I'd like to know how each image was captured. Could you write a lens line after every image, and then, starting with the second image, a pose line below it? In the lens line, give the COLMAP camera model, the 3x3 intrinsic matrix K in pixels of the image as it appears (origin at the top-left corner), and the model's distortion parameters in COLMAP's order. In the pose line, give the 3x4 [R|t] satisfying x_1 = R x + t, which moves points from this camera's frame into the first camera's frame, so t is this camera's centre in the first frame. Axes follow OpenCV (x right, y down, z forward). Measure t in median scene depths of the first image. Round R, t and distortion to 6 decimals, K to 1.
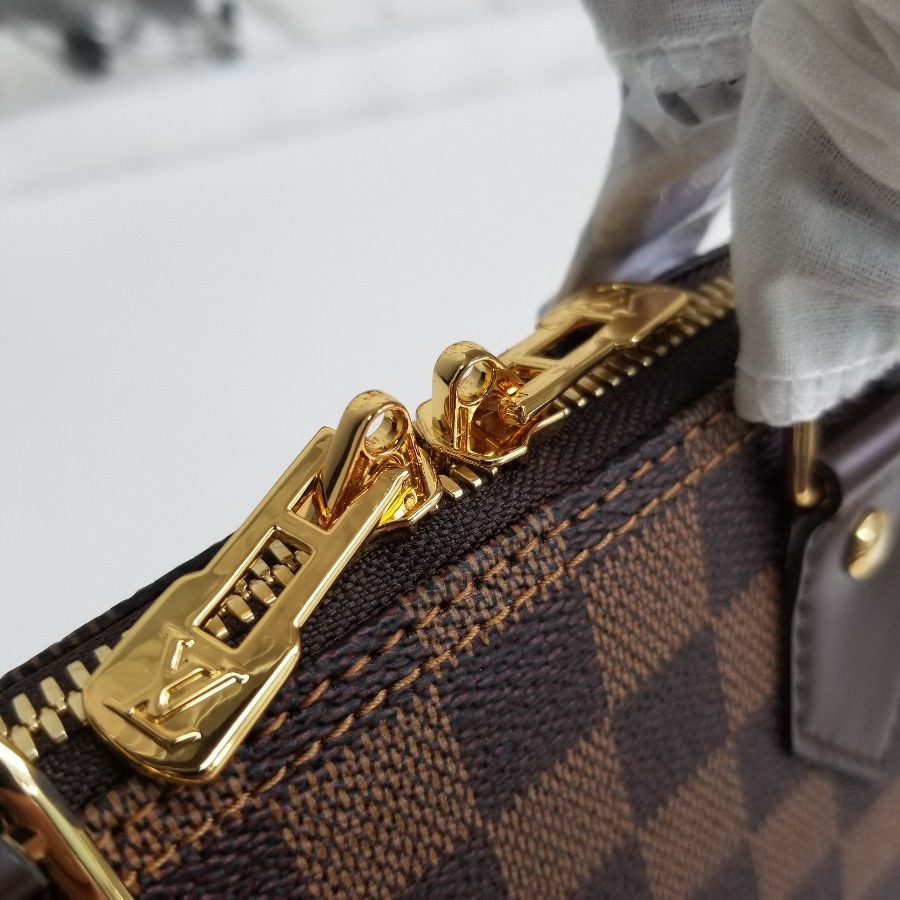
lens RADIAL K [[974.8, 0, 449.6], [0, 974.8, 433.2], [0, 0, 1]] dist [0.222792, -0.518644]
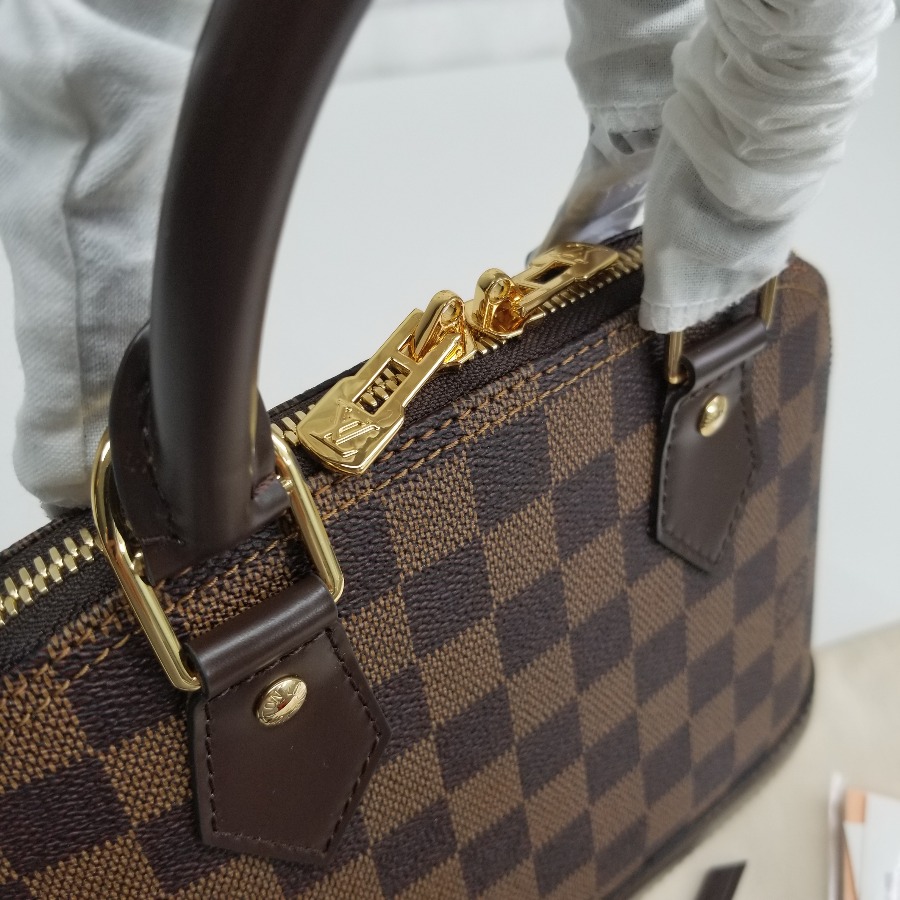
lens RADIAL K [[974.8, 0, 449.6], [0, 974.8, 433.2], [0, 0, 1]] dist [0.222792, -0.518644]
pose [[0.995200, 0.073766, 0.064316, -0.151370], [-0.077194, 0.995630, 0.052553, 0.113725], [-0.060158, -0.057266, 0.996545, -0.779590]]
